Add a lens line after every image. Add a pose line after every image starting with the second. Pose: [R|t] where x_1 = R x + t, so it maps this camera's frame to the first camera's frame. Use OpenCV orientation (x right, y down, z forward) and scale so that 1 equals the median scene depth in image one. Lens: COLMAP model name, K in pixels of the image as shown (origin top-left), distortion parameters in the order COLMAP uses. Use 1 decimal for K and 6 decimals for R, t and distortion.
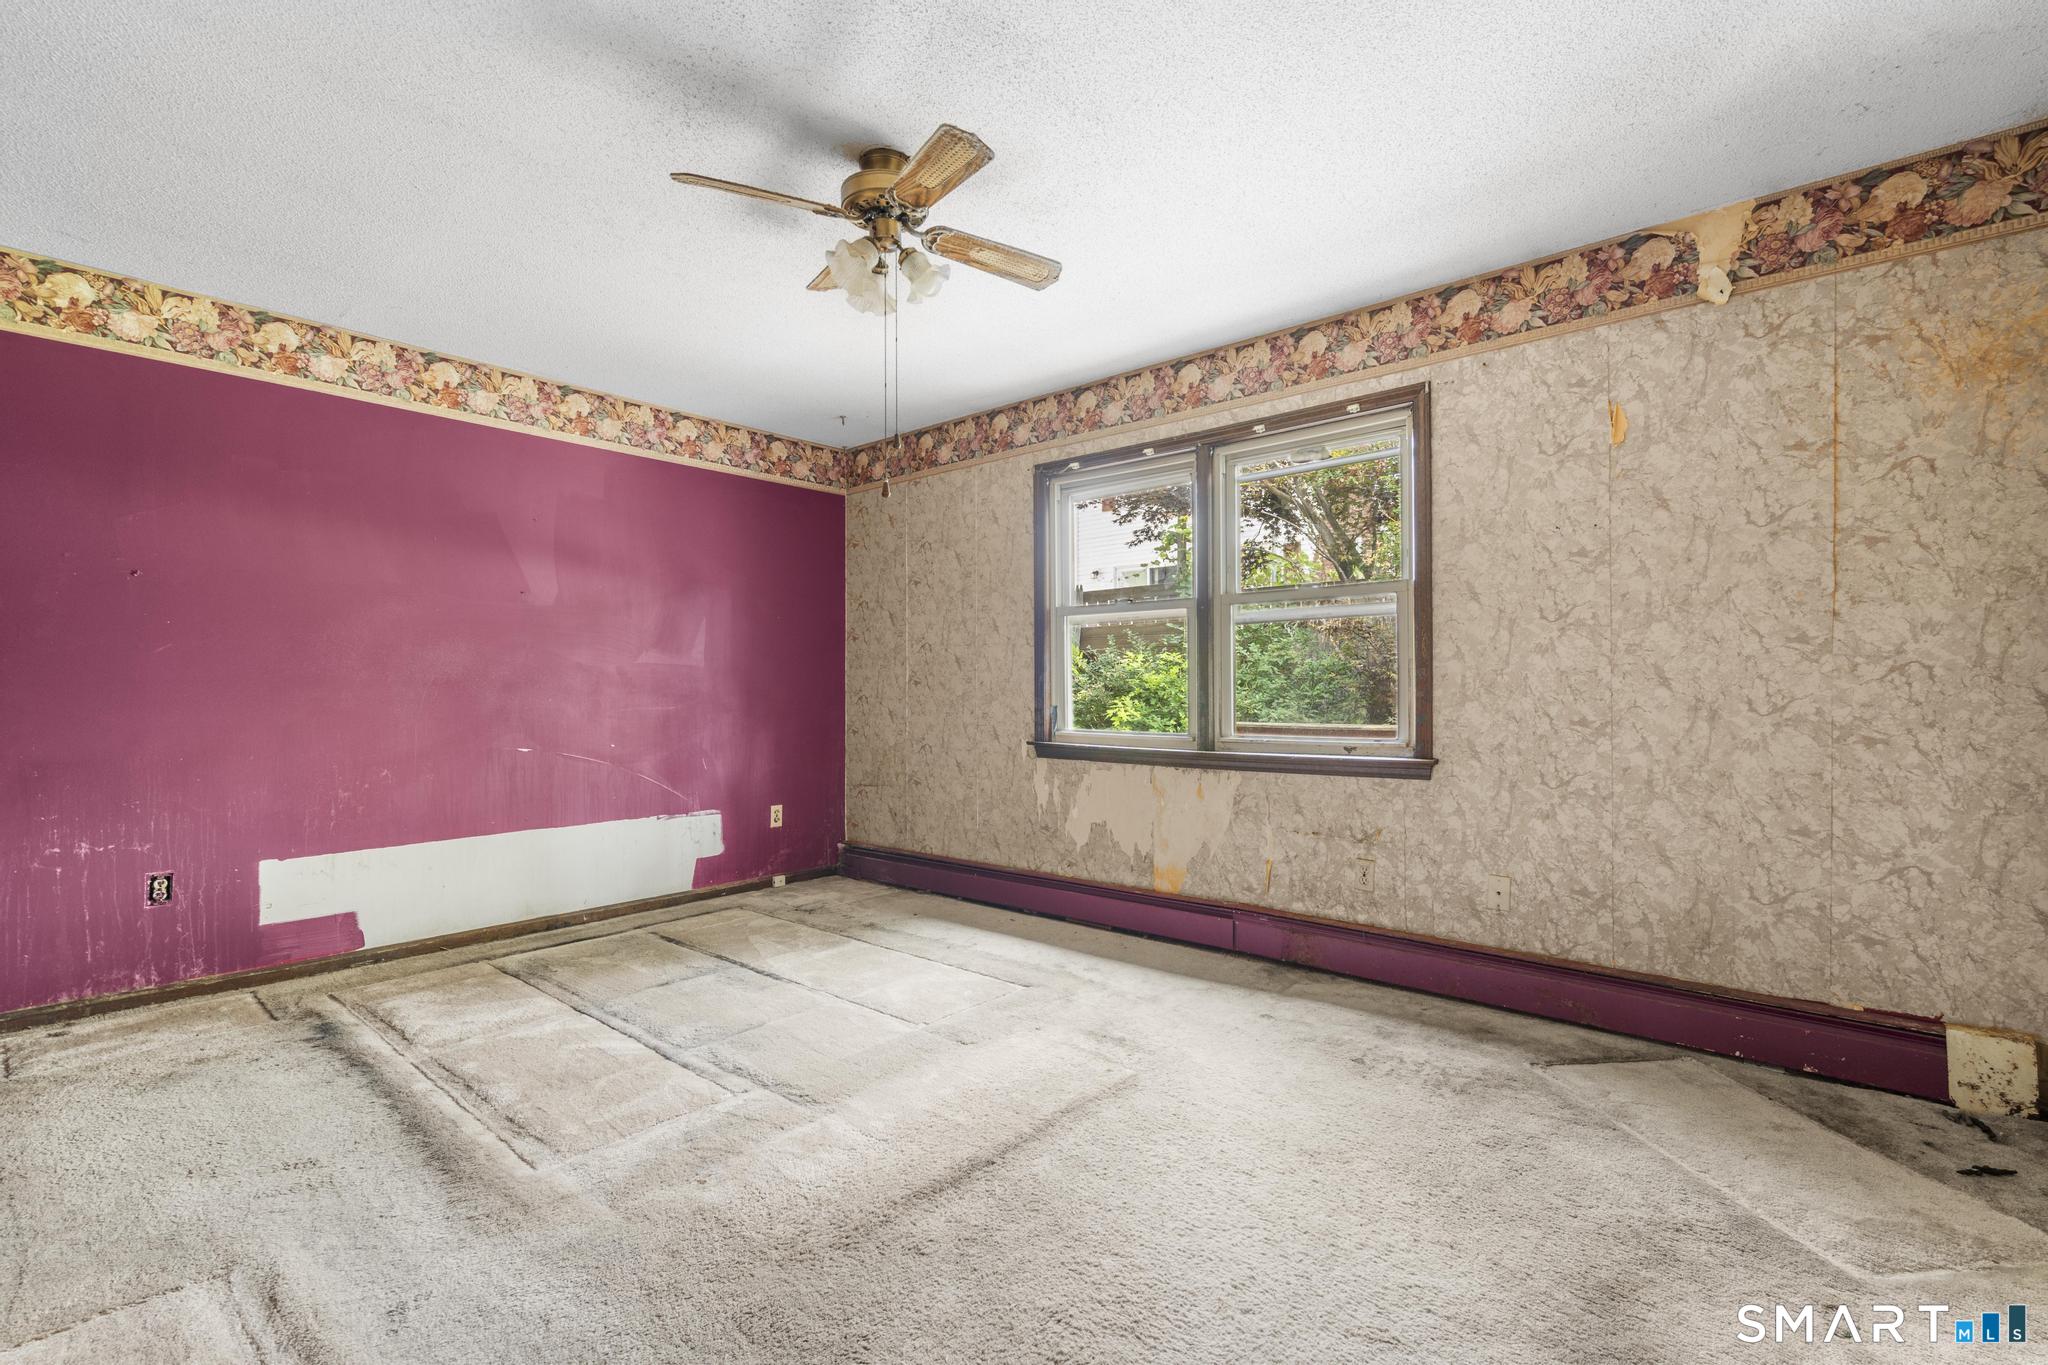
lens RADIAL K [[926.8, 0, 1020.2], [0, 926.8, 683.8], [0, 0, 1]] dist [0.002061, 0.001149]
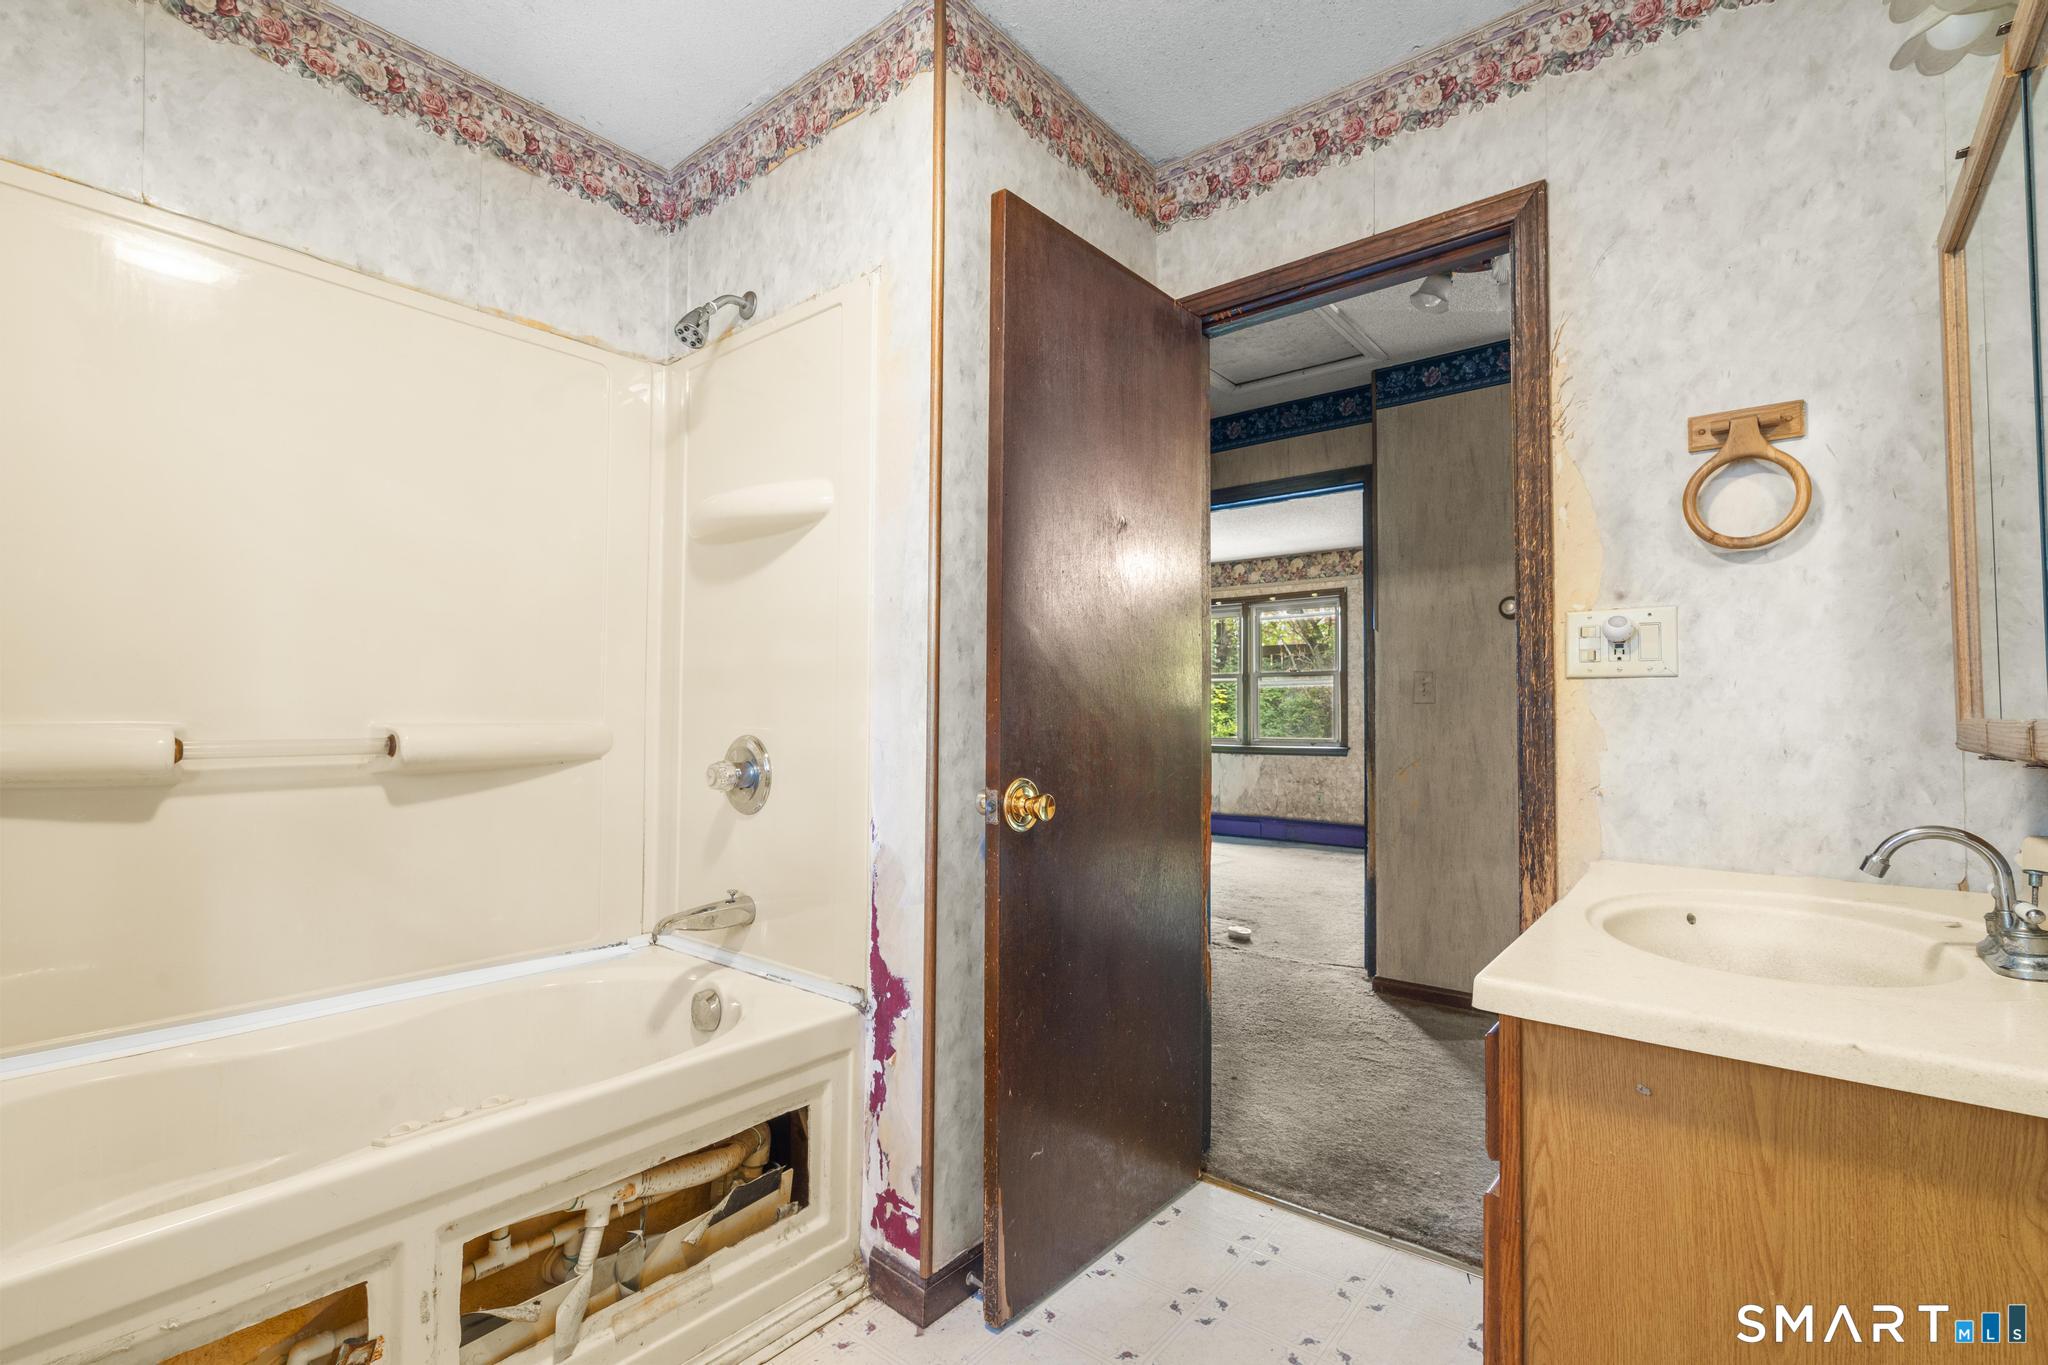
lens RADIAL K [[926.8, 0, 1027.5], [0, 926.8, 685.2], [0, 0, 1]] dist [0.002061, 0.001149]
pose [[0.998927, 0.009145, 0.045403, -0.421453], [-0.008053, 0.999676, -0.024160, -0.012030], [-0.045609, 0.023769, 0.998677, -1.166611]]
